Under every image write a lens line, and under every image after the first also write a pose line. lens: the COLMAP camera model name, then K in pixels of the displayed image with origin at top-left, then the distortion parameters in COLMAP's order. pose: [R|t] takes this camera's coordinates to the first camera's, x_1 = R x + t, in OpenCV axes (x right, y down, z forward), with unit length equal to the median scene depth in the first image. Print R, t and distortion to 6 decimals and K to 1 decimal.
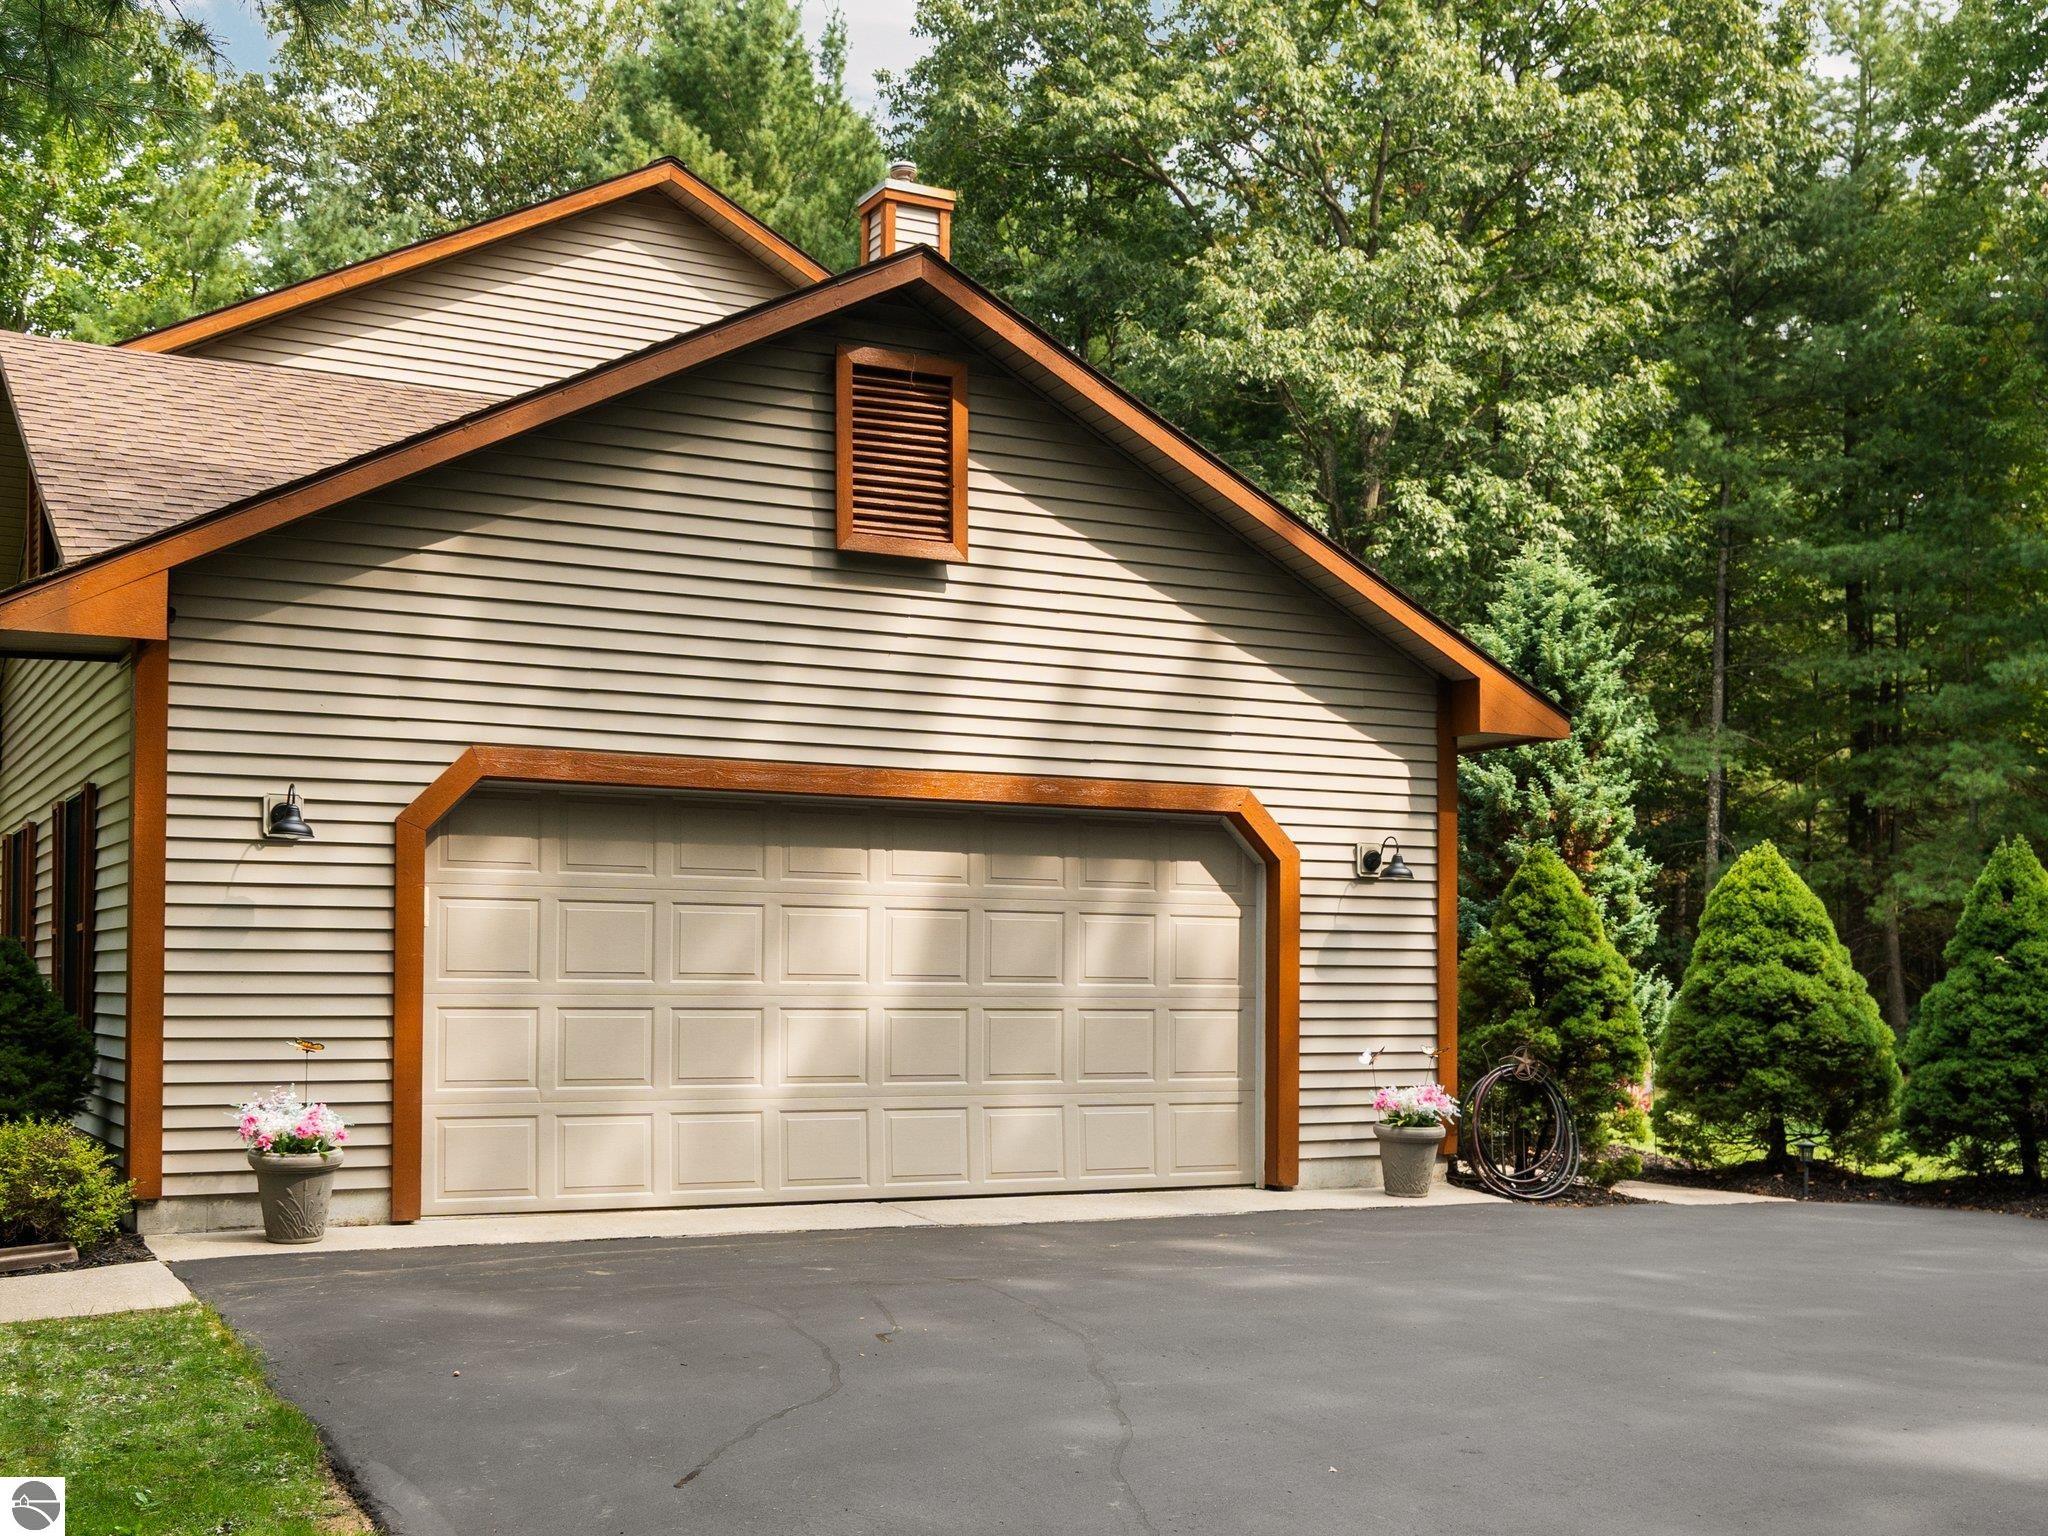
lens RADIAL K [[2354.9, 0, 1023.6], [0, 2354.9, 944.7], [0, 0, 1]] dist [0.014529, 0.043147]
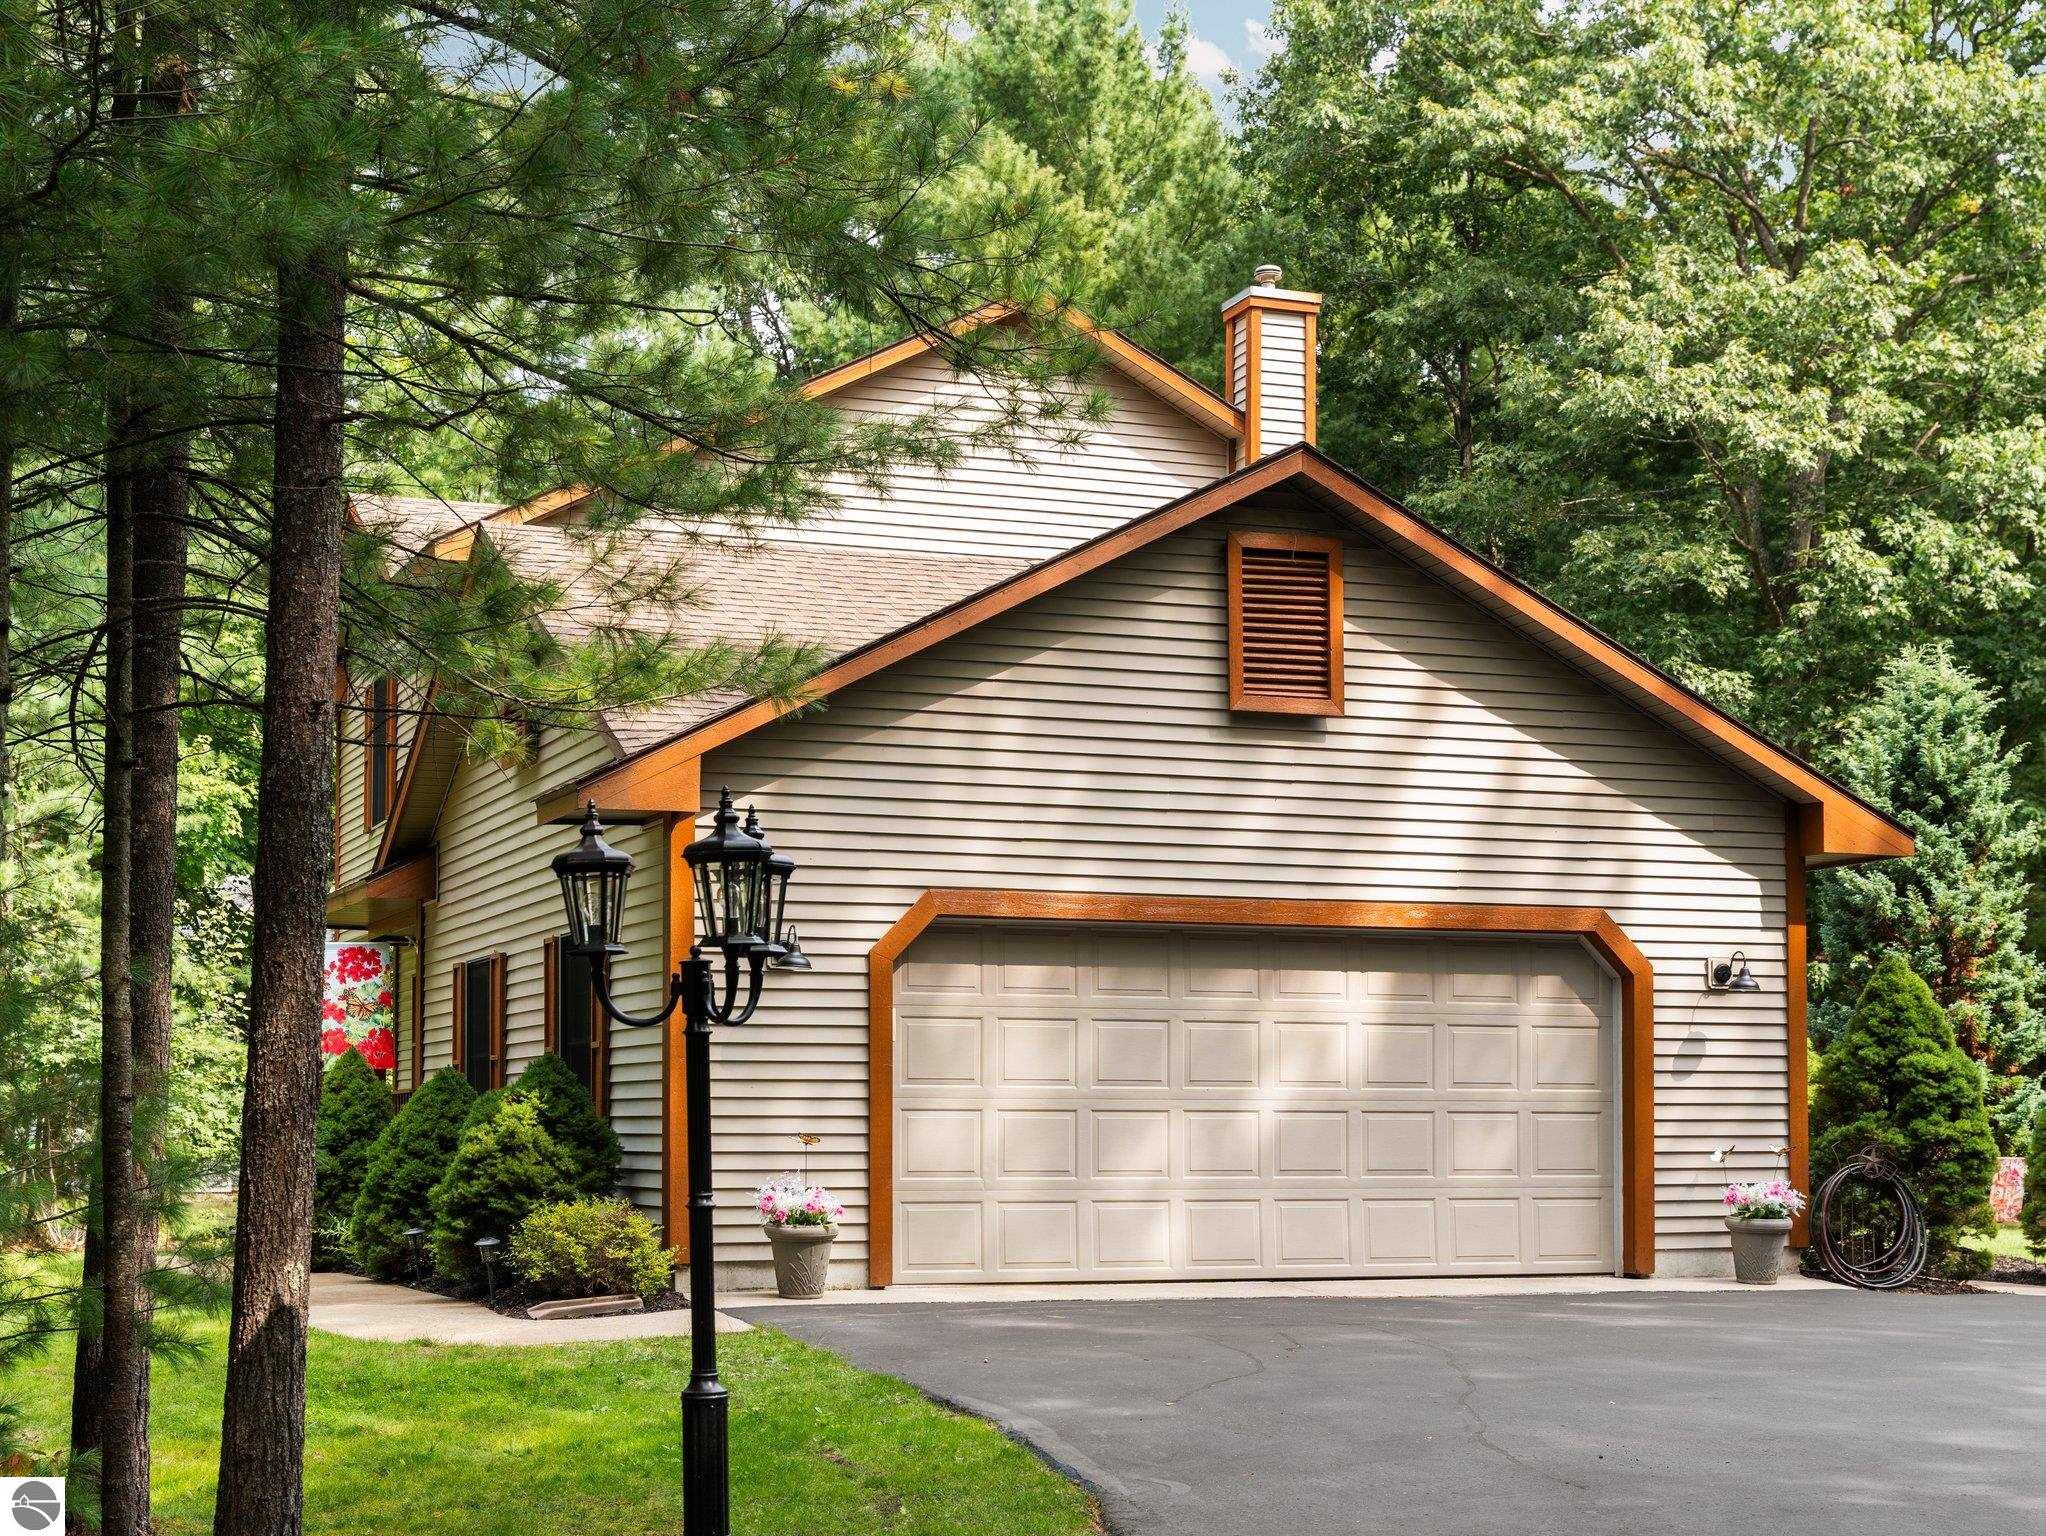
lens RADIAL K [[3043.7, 0, 1027.5], [0, 3043.7, 1085.7], [0, 0, 1]] dist [-0.025805, -0.074151]
pose [[0.992350, -0.007823, -0.123207, 0.002484], [0.008423, 0.999955, 0.004350, 0.005247], [0.123167, -0.005355, 0.992371, -0.317701]]
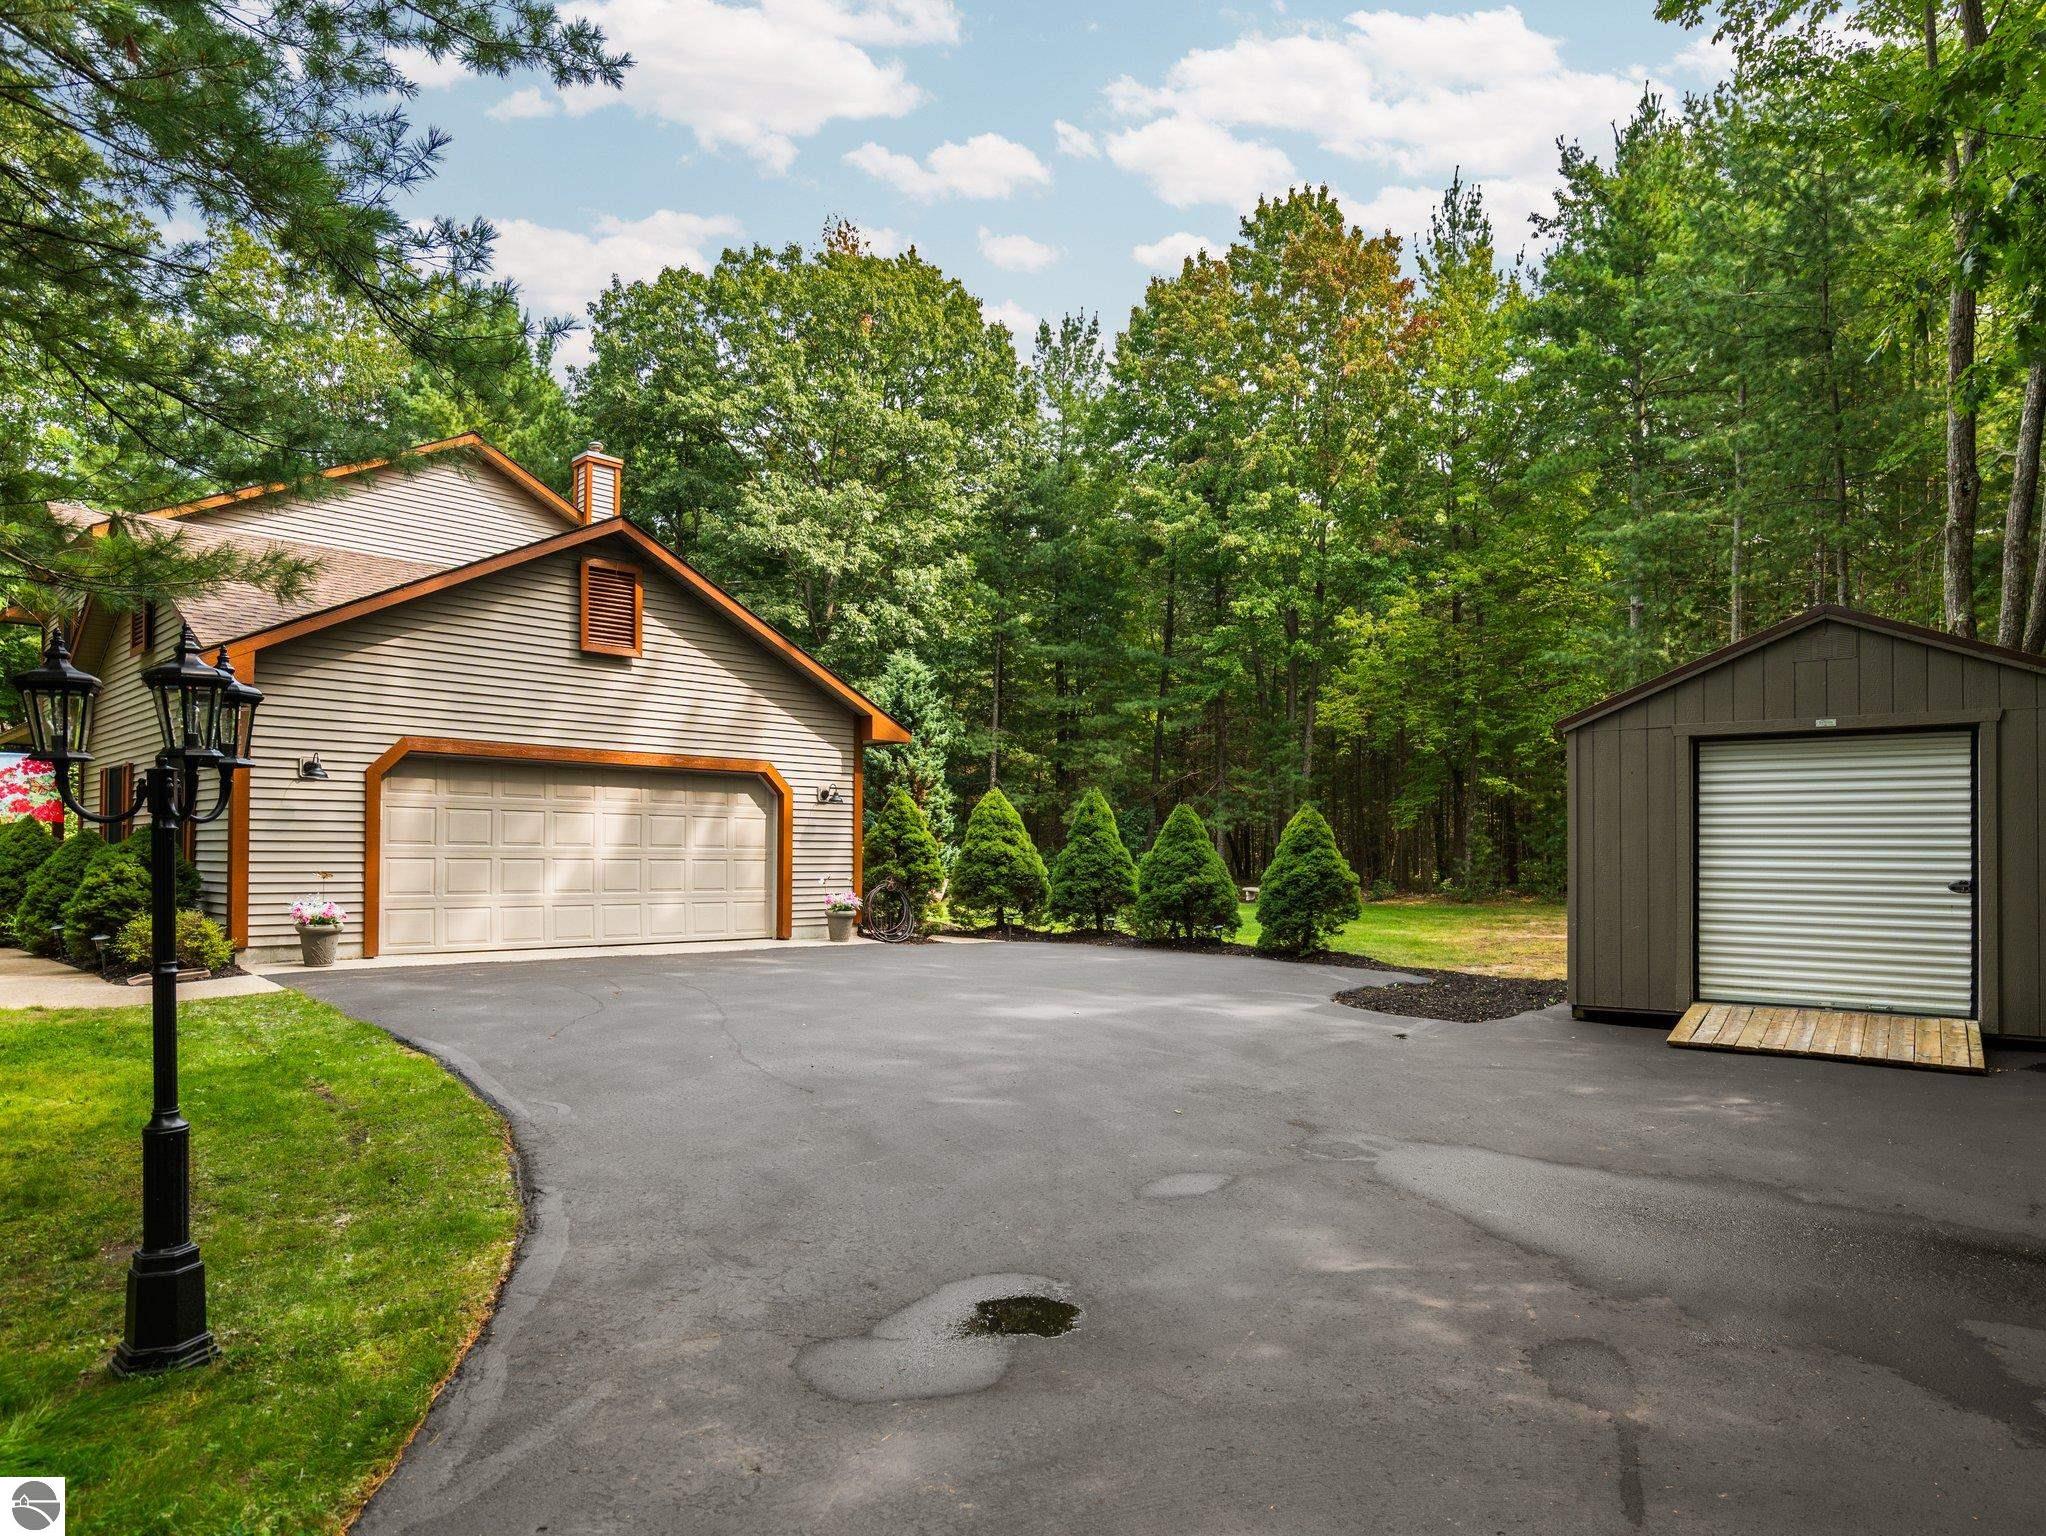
lens RADIAL K [[1244.5, 0, 1020.2], [0, 1244.5, 843.2], [0, 0, 1]] dist [0.004212, -0.000018]
pose [[0.956128, 0.004143, 0.292919, -0.017852], [-0.007169, 0.999931, 0.009256, -0.000723], [-0.292861, -0.010950, 0.956092, -0.153966]]
